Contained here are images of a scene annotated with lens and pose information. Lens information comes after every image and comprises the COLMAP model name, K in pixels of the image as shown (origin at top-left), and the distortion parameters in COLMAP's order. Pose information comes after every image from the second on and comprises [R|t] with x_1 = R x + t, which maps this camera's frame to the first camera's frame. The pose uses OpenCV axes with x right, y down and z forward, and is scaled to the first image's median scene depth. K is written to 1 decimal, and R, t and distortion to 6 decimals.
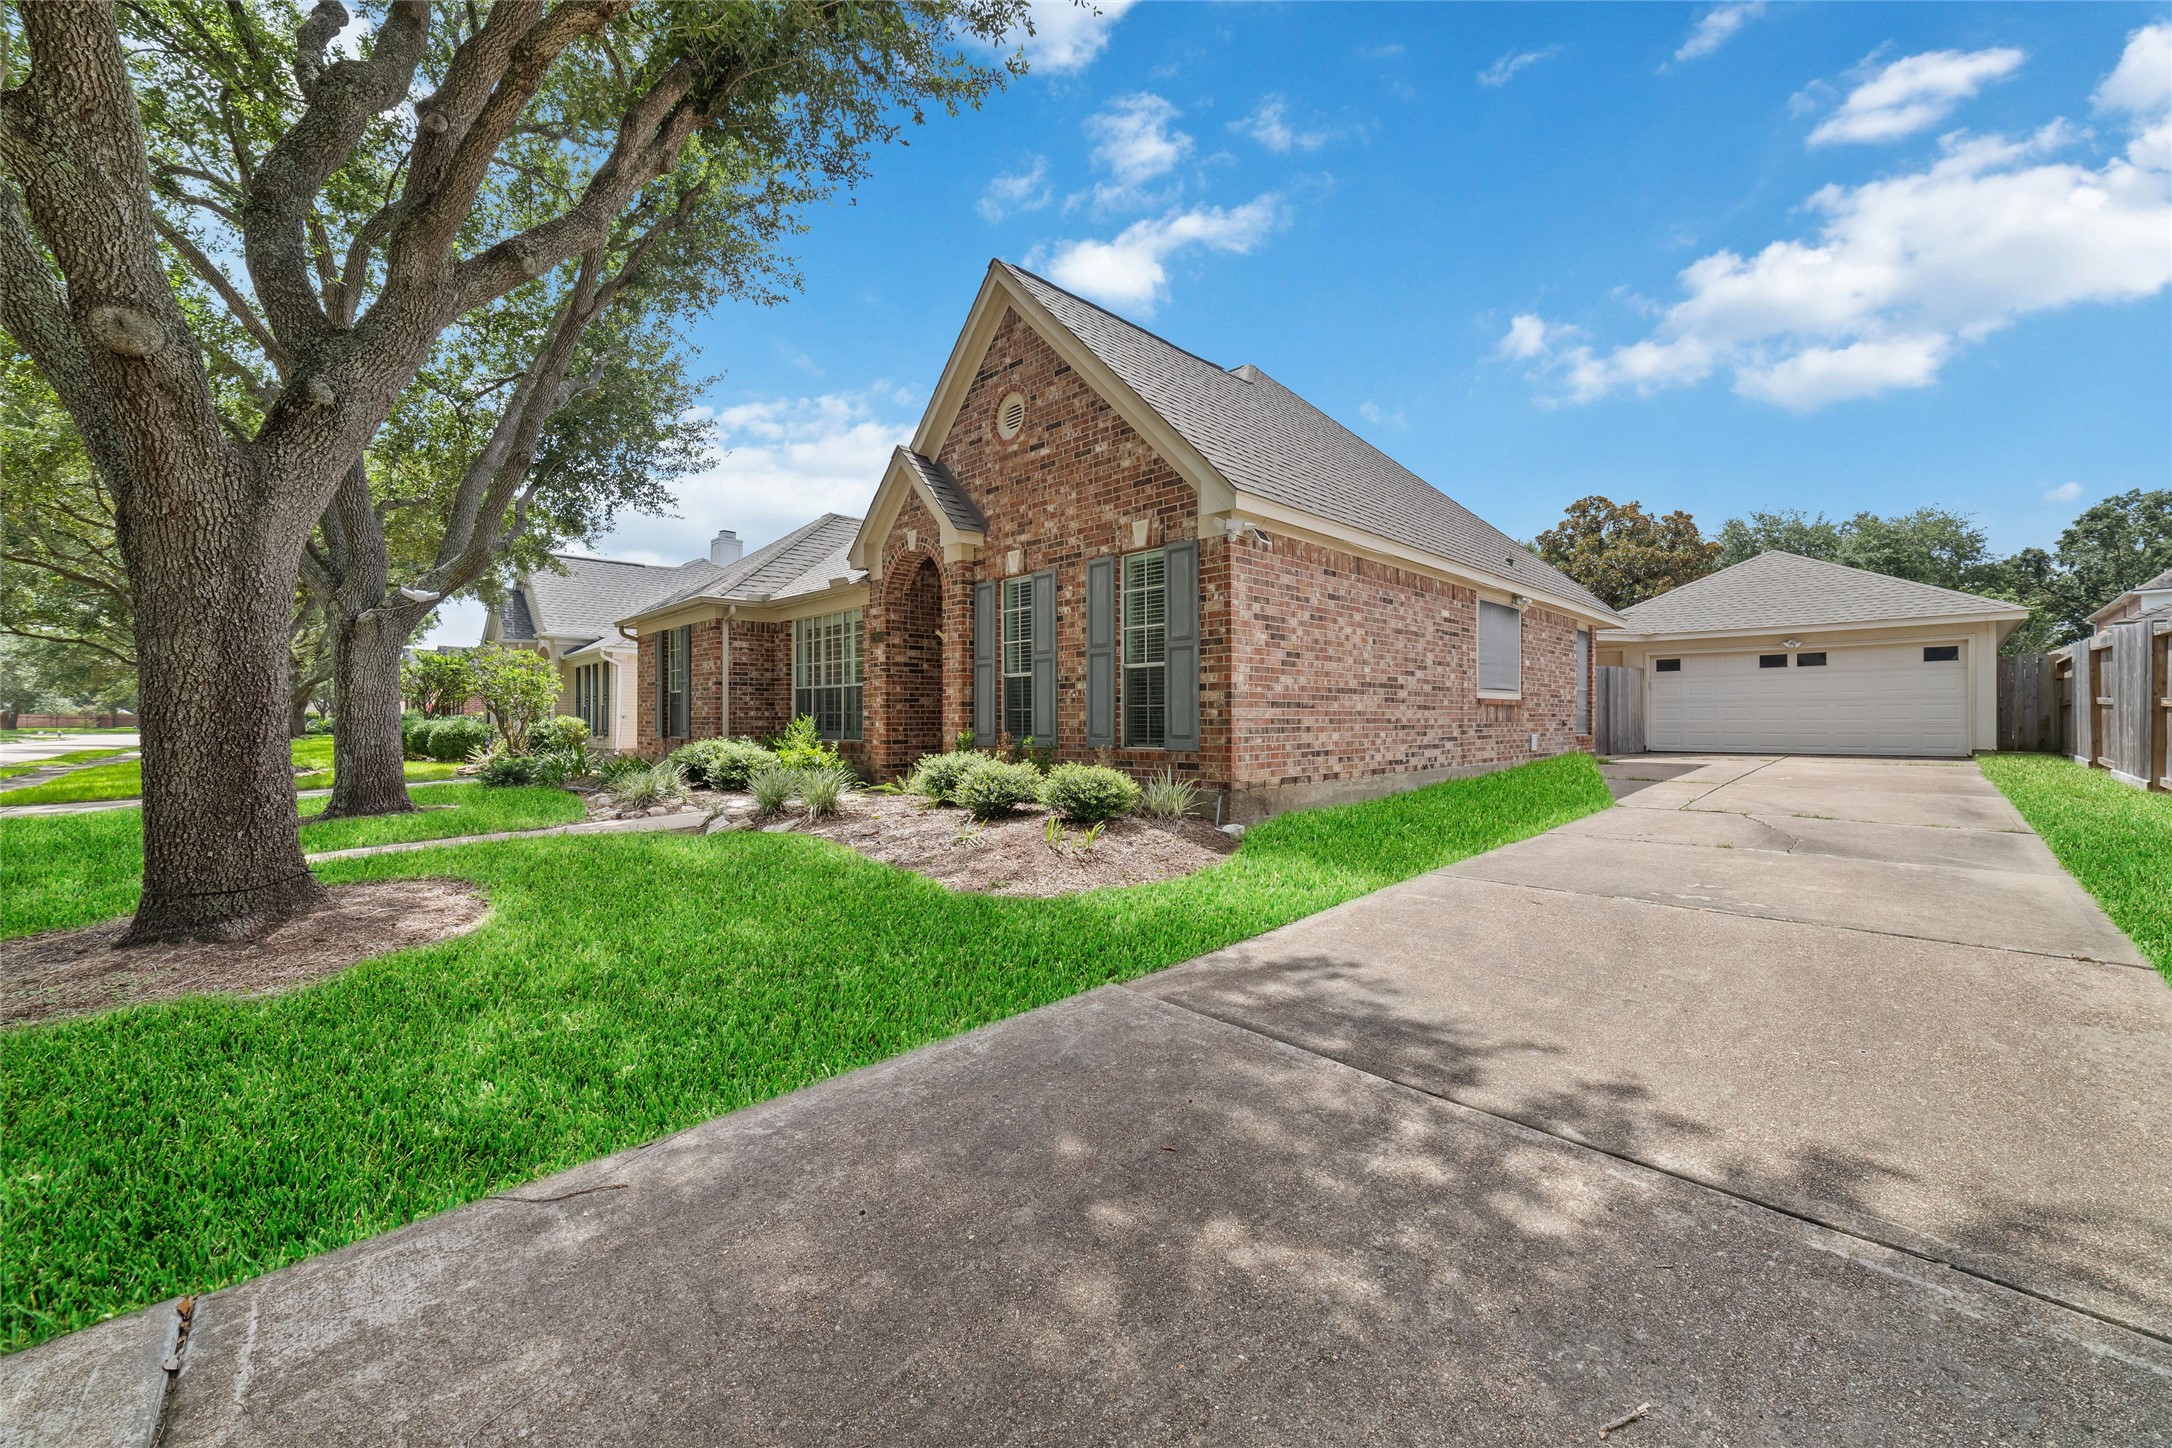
lens RADIAL K [[832.7, 0, 1088.9], [0, 832.7, 723.5], [0, 0, 1]] dist [-0.026339, 0.009912]
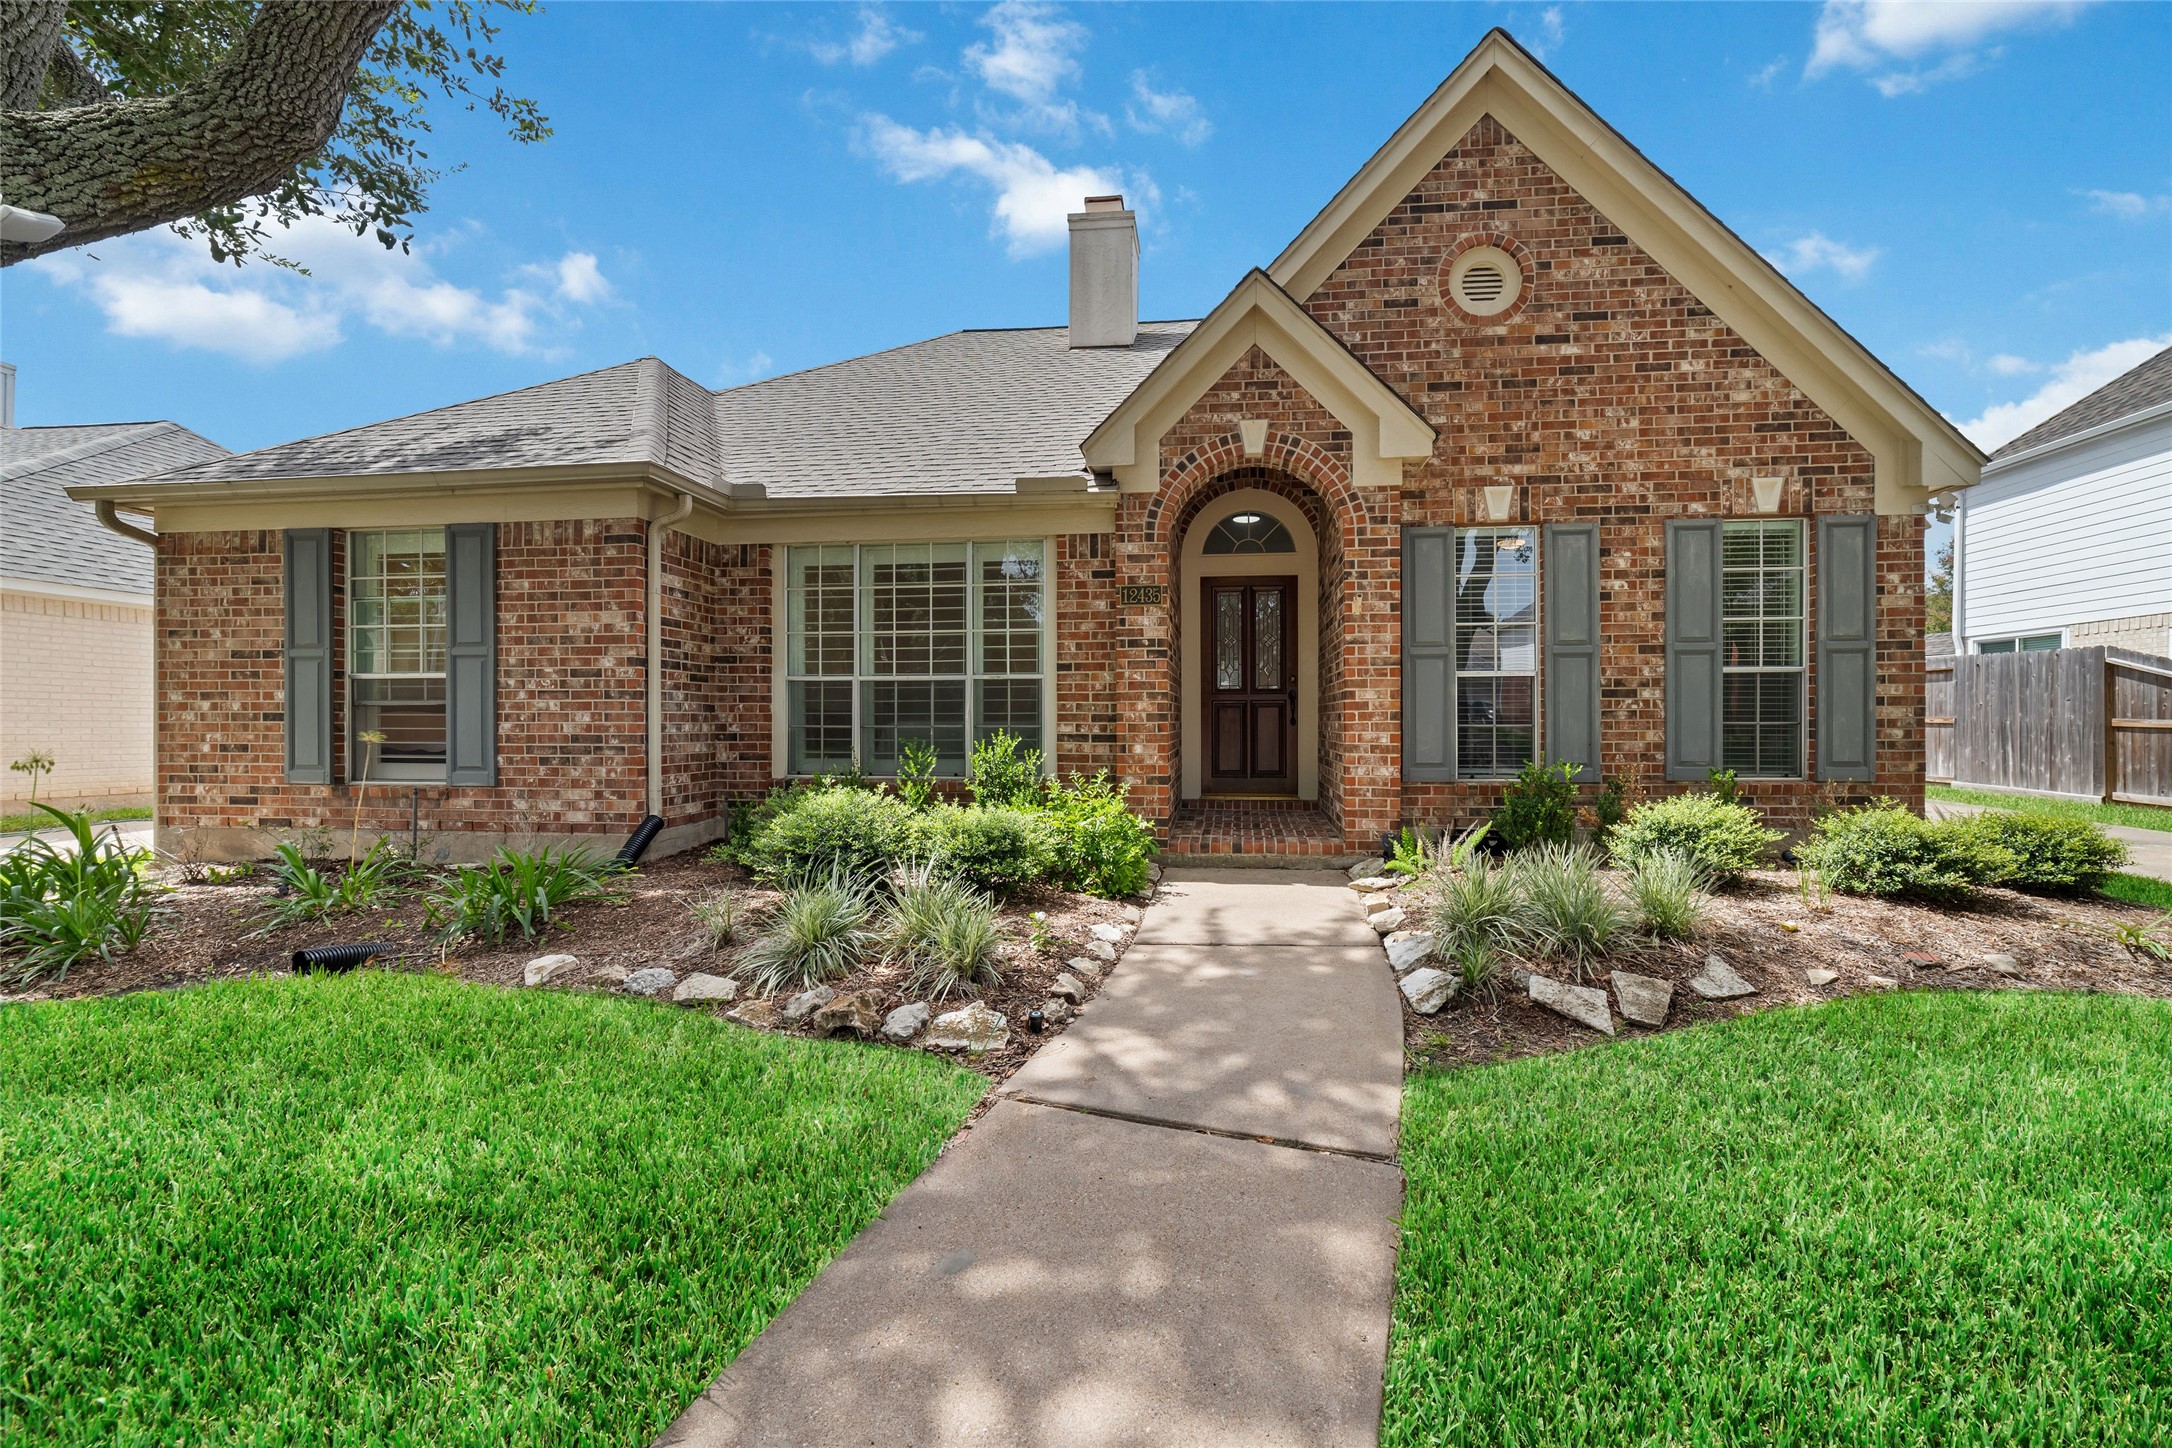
lens RADIAL K [[832.7, 0, 1088.9], [0, 832.7, 723.5], [0, 0, 1]] dist [-0.026339, 0.009912]
pose [[0.776551, -0.005612, 0.630029, -0.817225], [0.003497, 0.999983, 0.004596, -0.024648], [-0.630045, -0.001366, 0.776558, 0.746984]]
